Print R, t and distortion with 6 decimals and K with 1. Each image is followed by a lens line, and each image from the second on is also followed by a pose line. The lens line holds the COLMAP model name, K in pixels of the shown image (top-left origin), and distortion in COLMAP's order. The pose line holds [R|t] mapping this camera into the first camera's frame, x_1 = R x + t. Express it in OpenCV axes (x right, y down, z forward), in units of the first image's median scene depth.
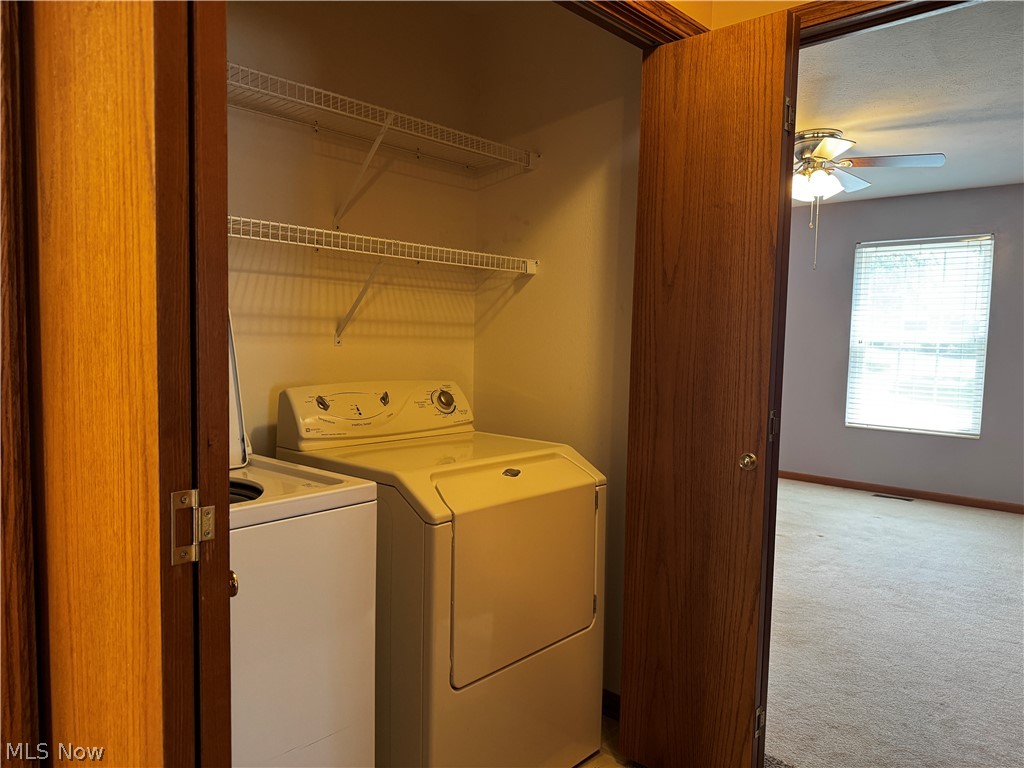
lens RADIAL K [[711.5, 0, 533.0], [0, 711.5, 392.6], [0, 0, 1]] dist [0.080671, -0.104463]
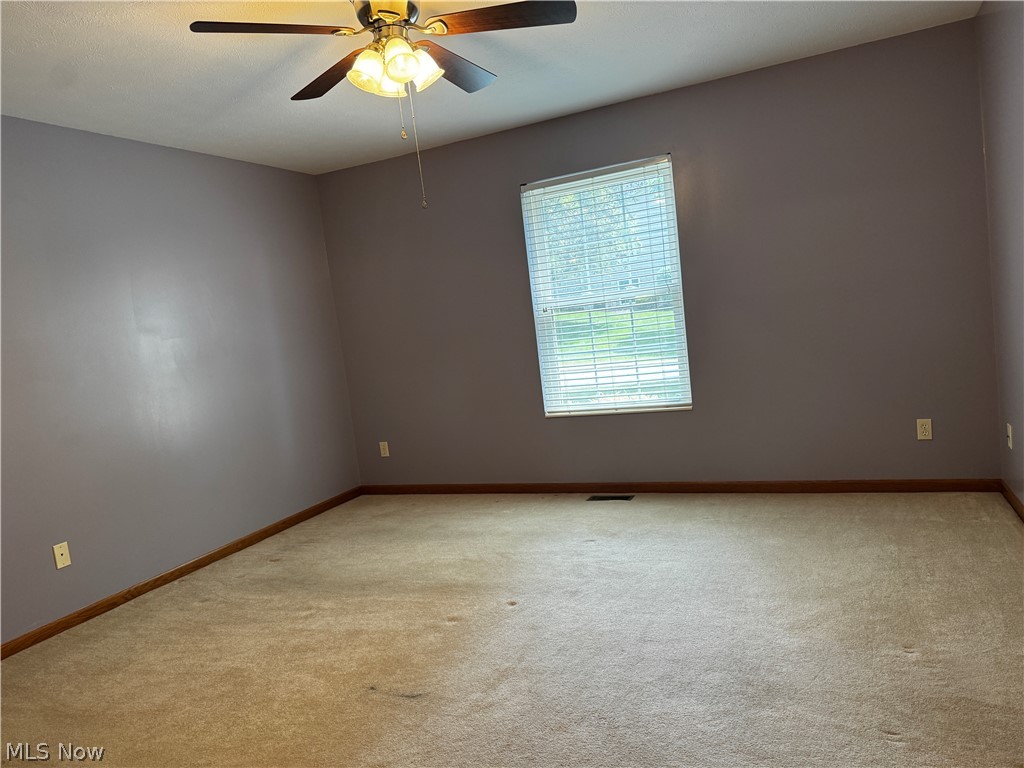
lens RADIAL K [[711.5, 0, 515.3], [0, 711.5, 382.5], [0, 0, 1]] dist [0.080671, -0.104463]
pose [[0.940067, -0.157089, 0.302652, 0.225787], [0.156081, 0.987357, 0.027676, -0.023934], [-0.303173, 0.021221, 0.952699, 0.345680]]
